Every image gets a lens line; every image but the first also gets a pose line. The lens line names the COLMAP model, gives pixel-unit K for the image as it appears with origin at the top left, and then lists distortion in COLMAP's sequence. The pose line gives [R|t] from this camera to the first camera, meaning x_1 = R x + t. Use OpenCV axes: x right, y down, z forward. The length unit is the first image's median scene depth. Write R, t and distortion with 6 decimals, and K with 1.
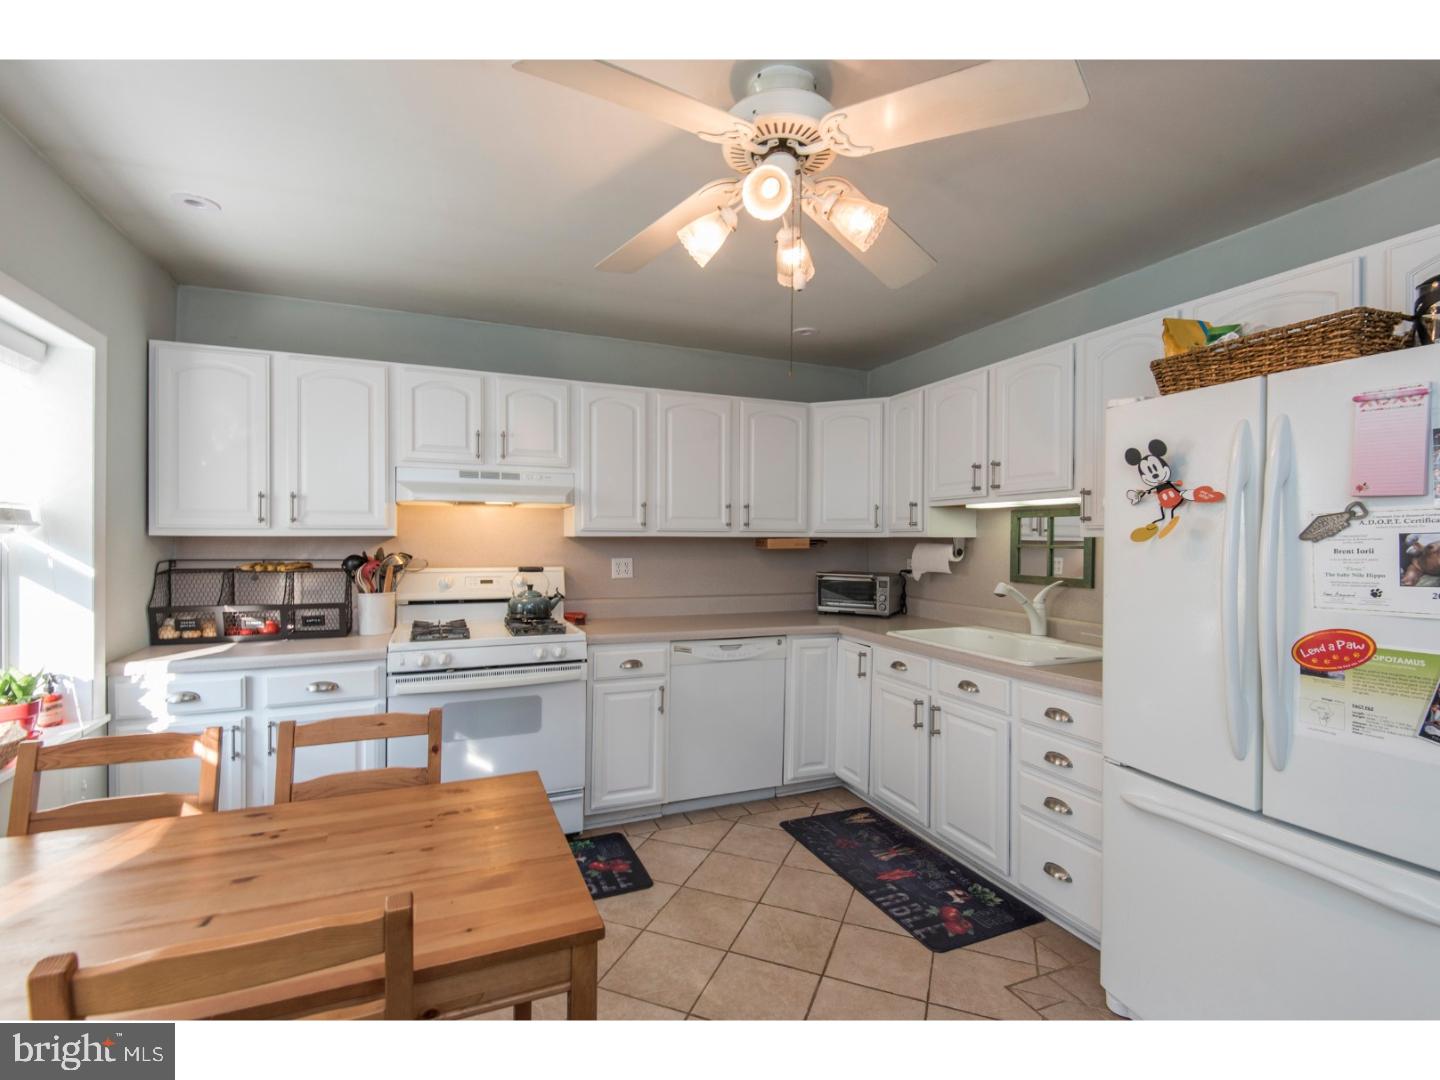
lens RADIAL K [[653.9, 0, 729.1], [0, 653.9, 539.4], [0, 0, 1]] dist [0.014601, -0.008704]
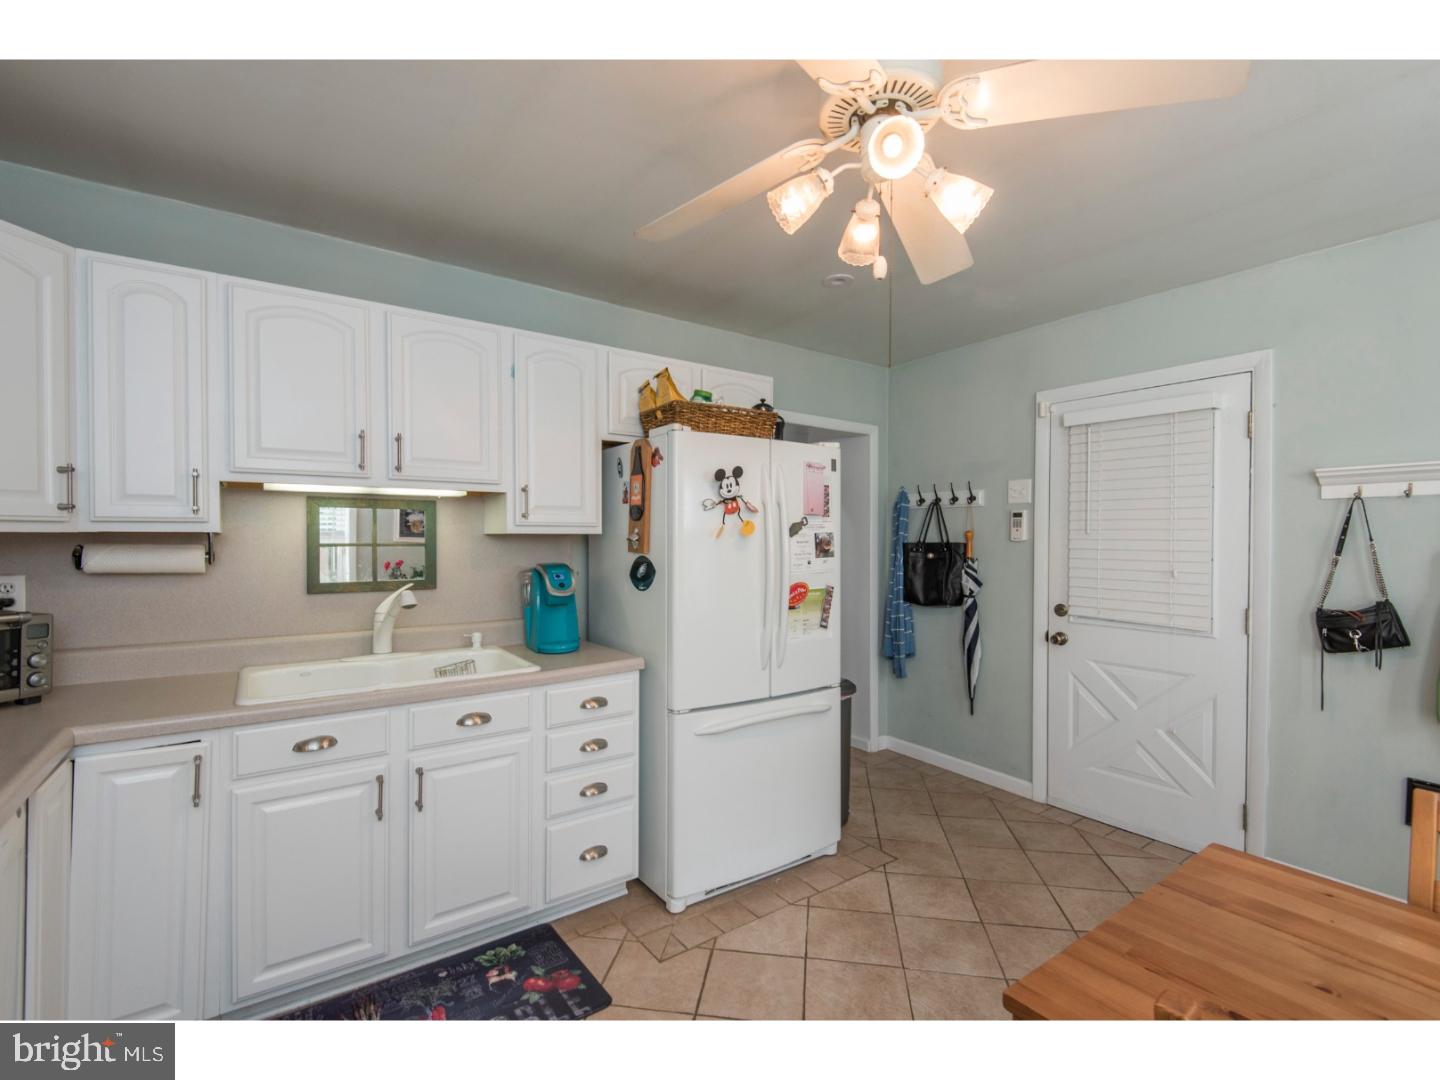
lens RADIAL K [[653.9, 0, 733.2], [0, 653.9, 540.9], [0, 0, 1]] dist [0.014601, -0.008704]
pose [[-0.214360, -0.010217, 0.976701, -0.587762], [0.000118, 0.999945, 0.010486, -0.003491], [-0.976755, 0.002363, -0.214347, 1.043957]]
